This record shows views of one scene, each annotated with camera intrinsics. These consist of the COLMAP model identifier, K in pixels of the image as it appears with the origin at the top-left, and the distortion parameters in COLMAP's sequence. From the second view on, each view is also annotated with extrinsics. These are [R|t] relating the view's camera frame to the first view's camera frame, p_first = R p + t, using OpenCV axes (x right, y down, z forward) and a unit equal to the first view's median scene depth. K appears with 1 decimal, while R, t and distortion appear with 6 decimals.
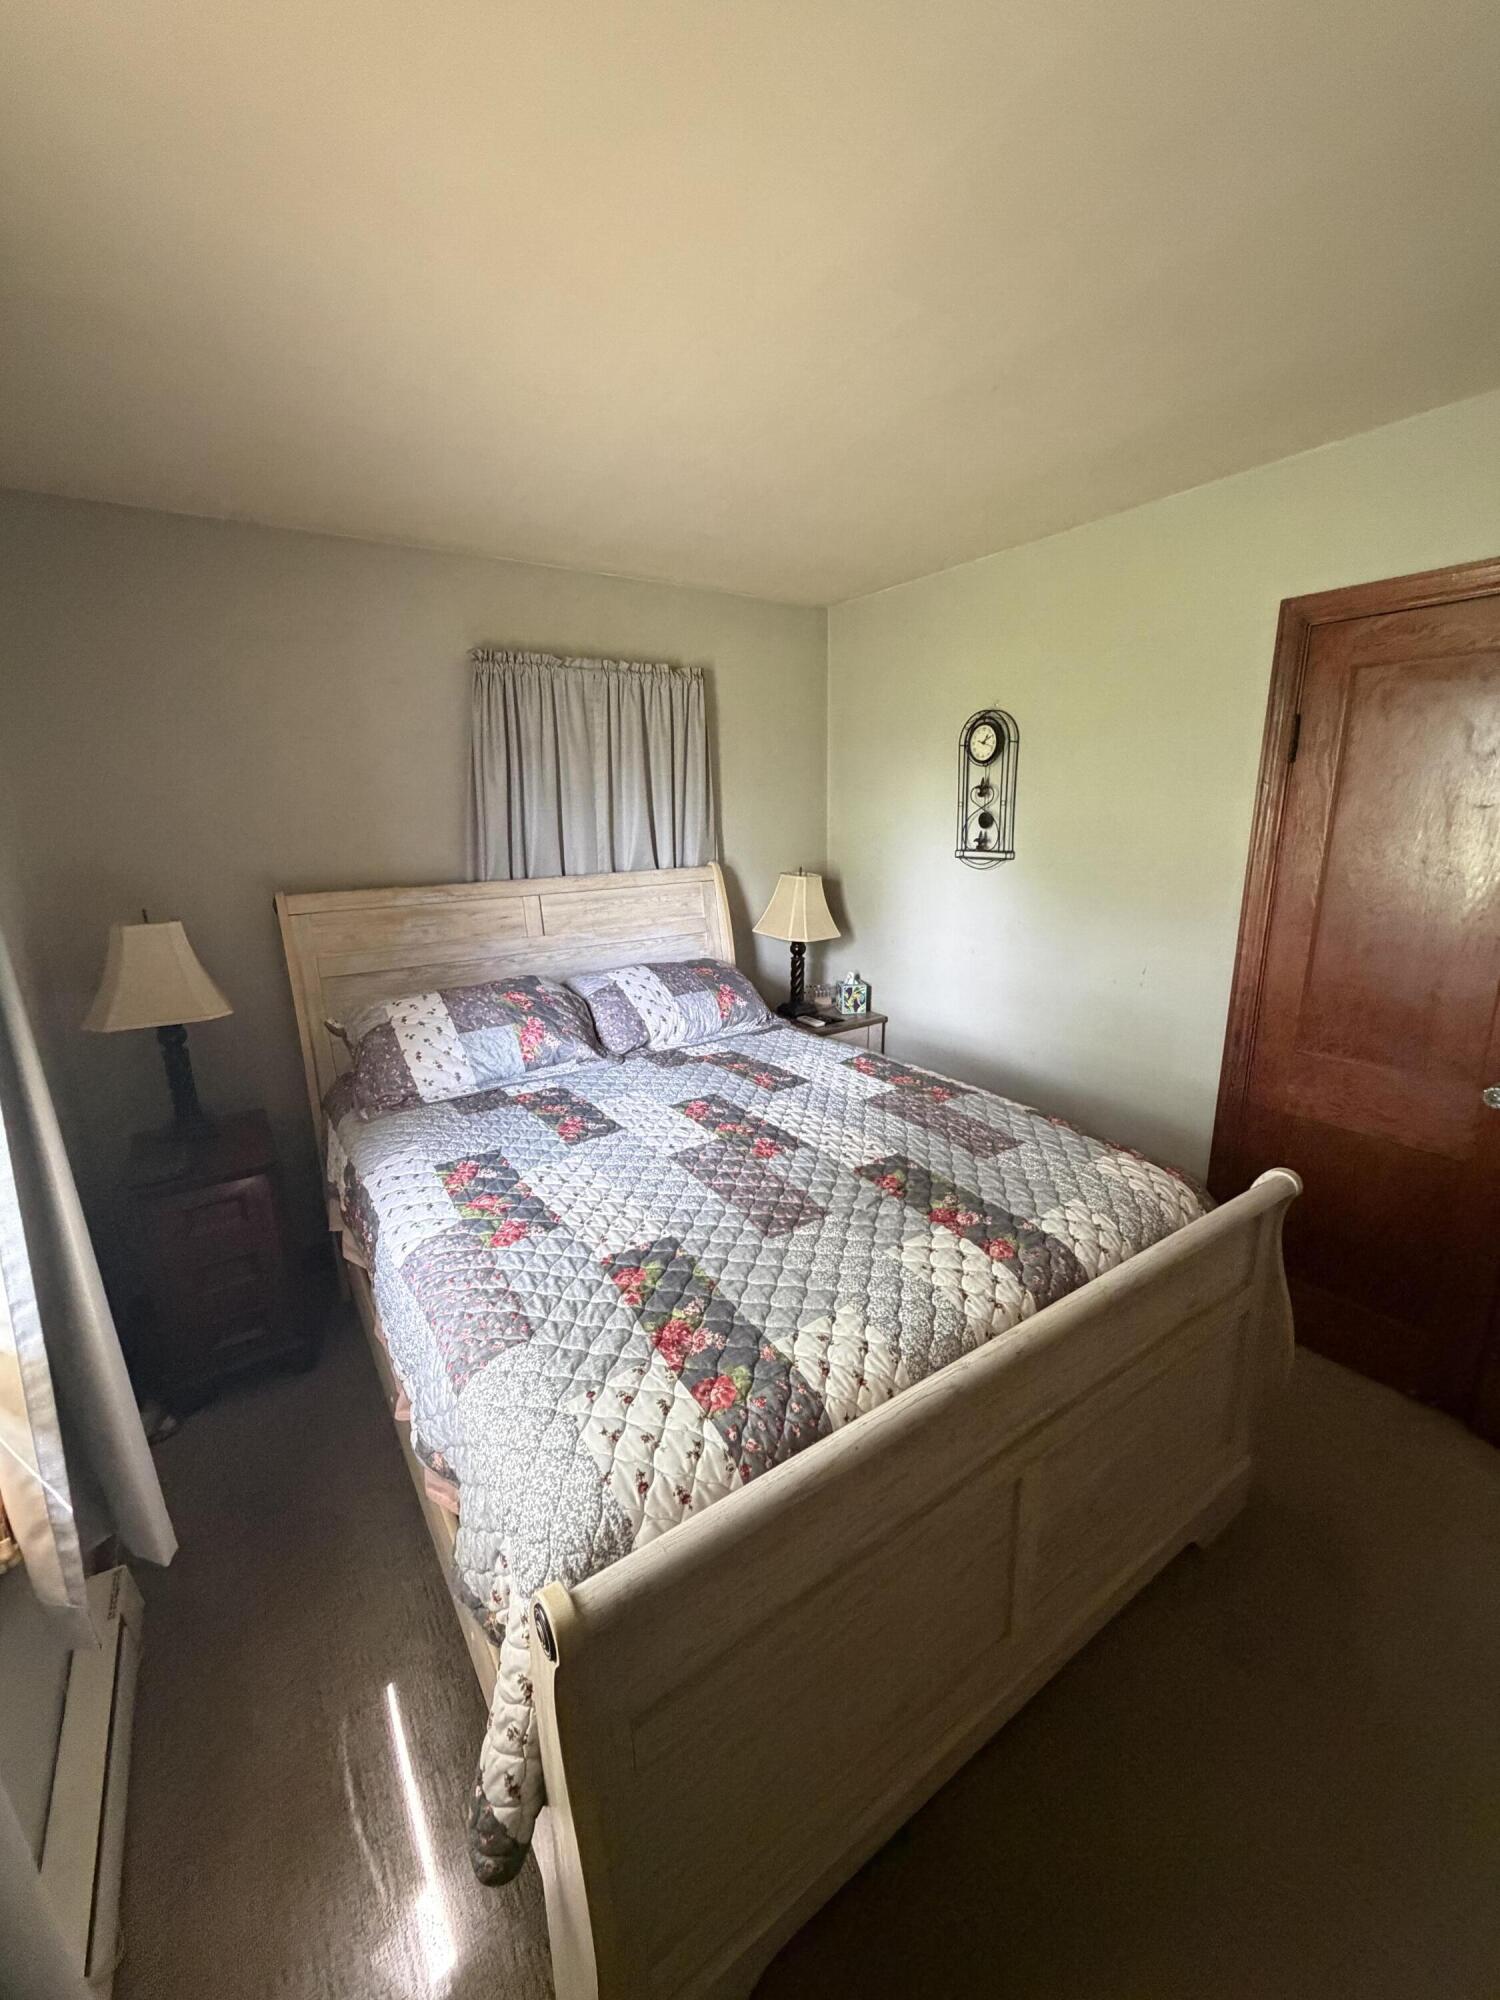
lens RADIAL K [[794.2, 0, 755.8], [0, 794.2, 993.0], [0, 0, 1]] dist [0.002624, 0.000912]
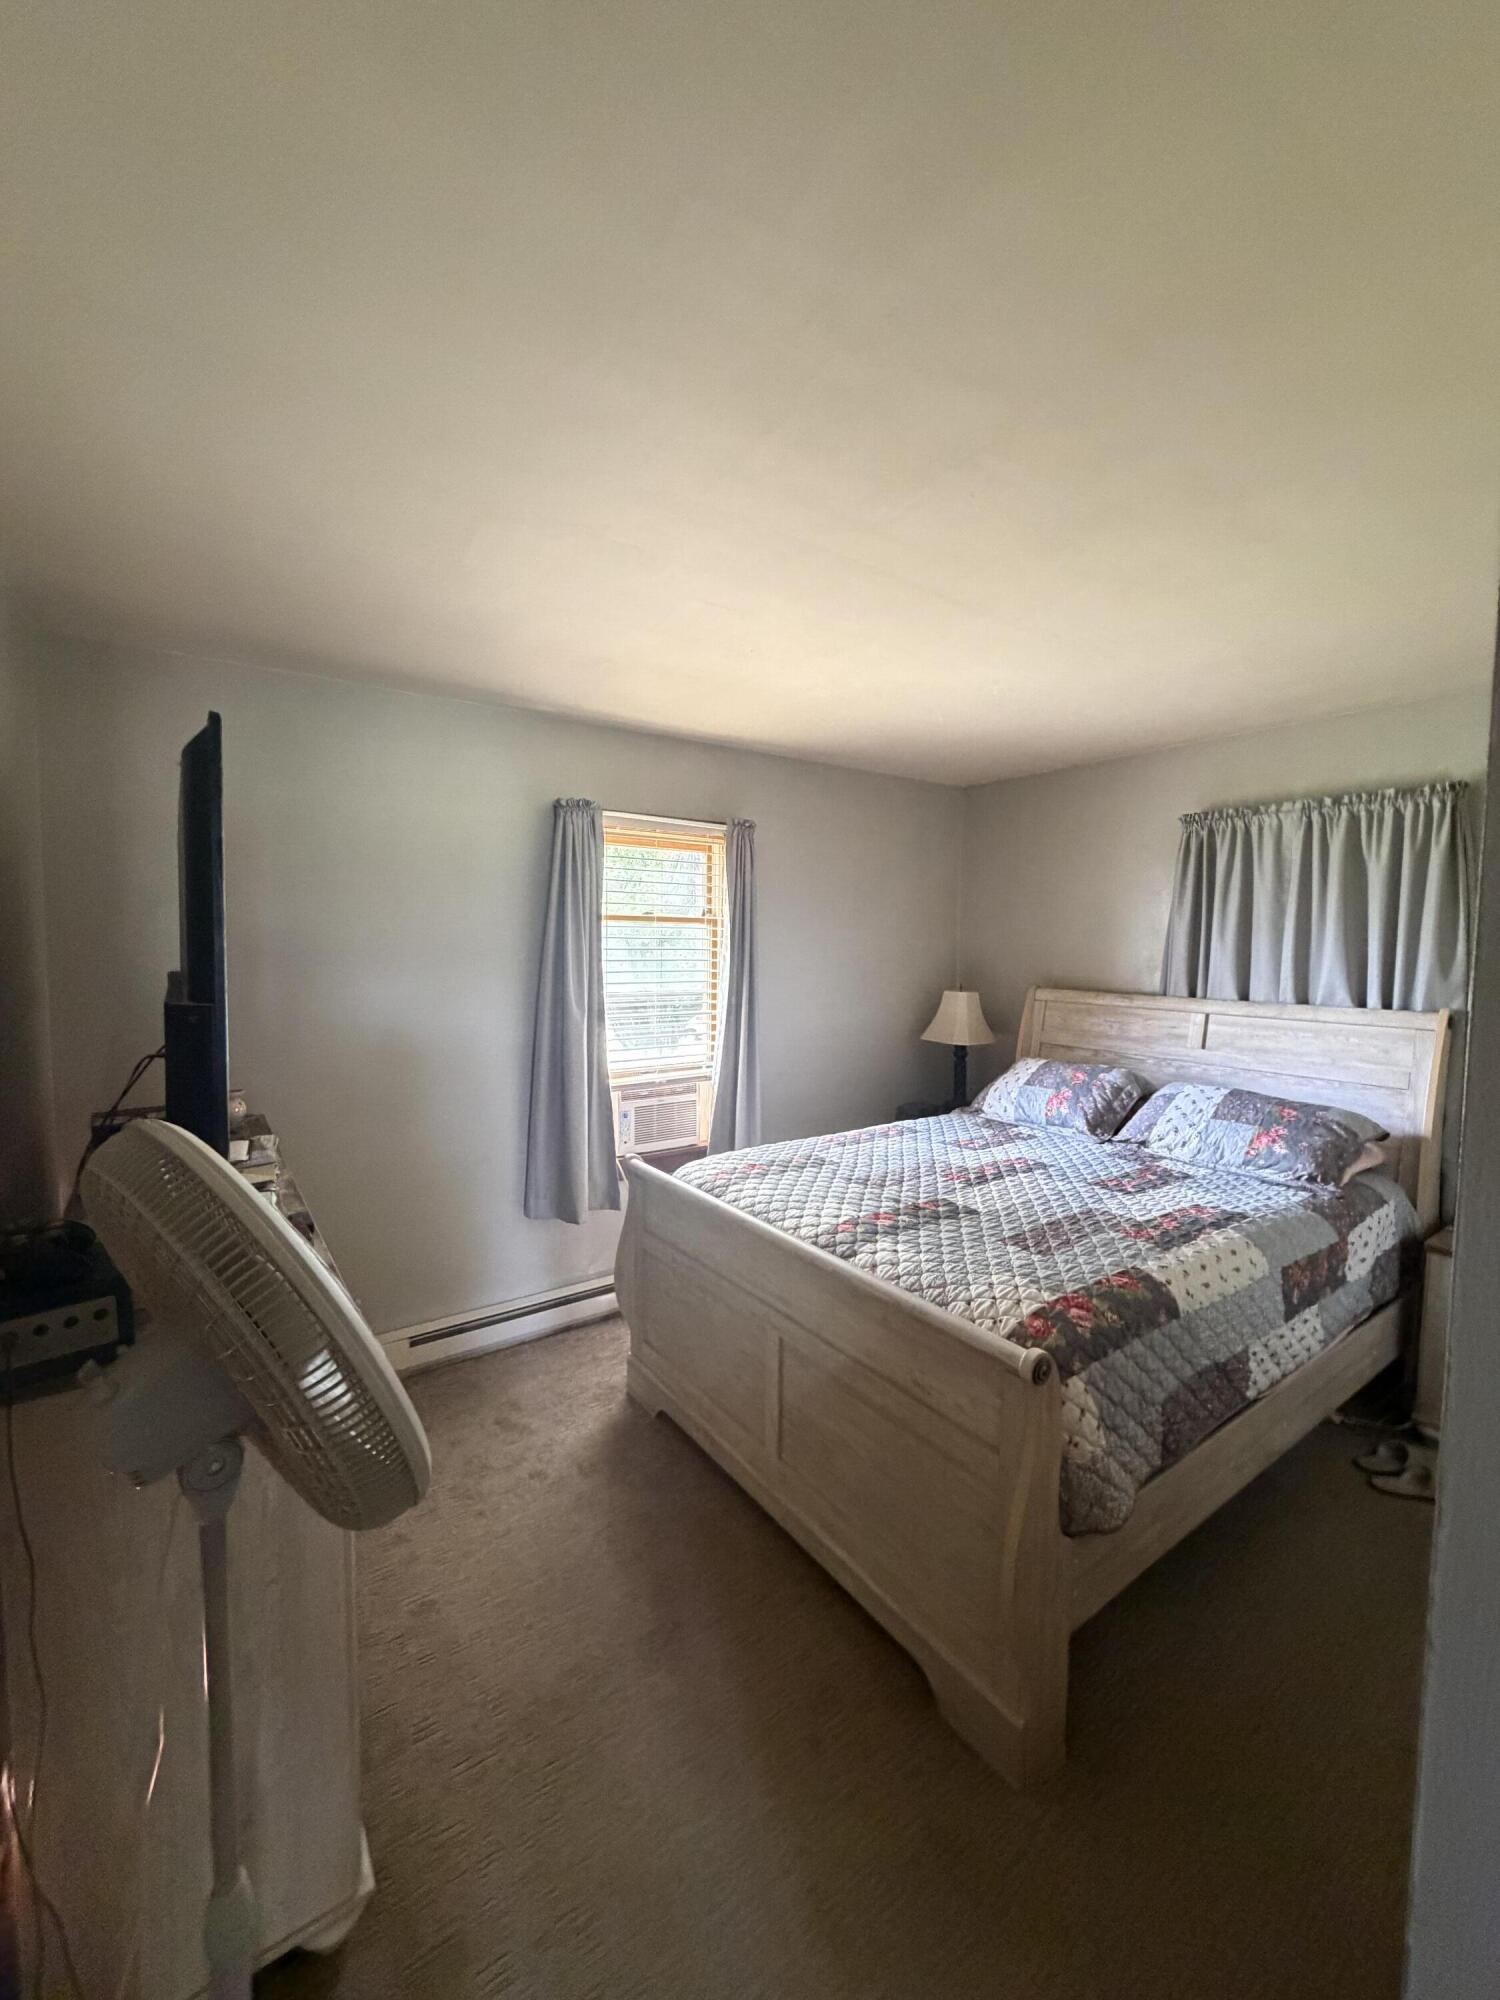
lens RADIAL K [[794.2, 0, 754.8], [0, 794.2, 995.1], [0, 0, 1]] dist [0.002624, 0.000912]
pose [[0.033761, 0.090890, -0.995288, 0.875578], [-0.245020, 0.966218, 0.079924, -0.086242], [0.968930, 0.241167, 0.054890, 0.328985]]
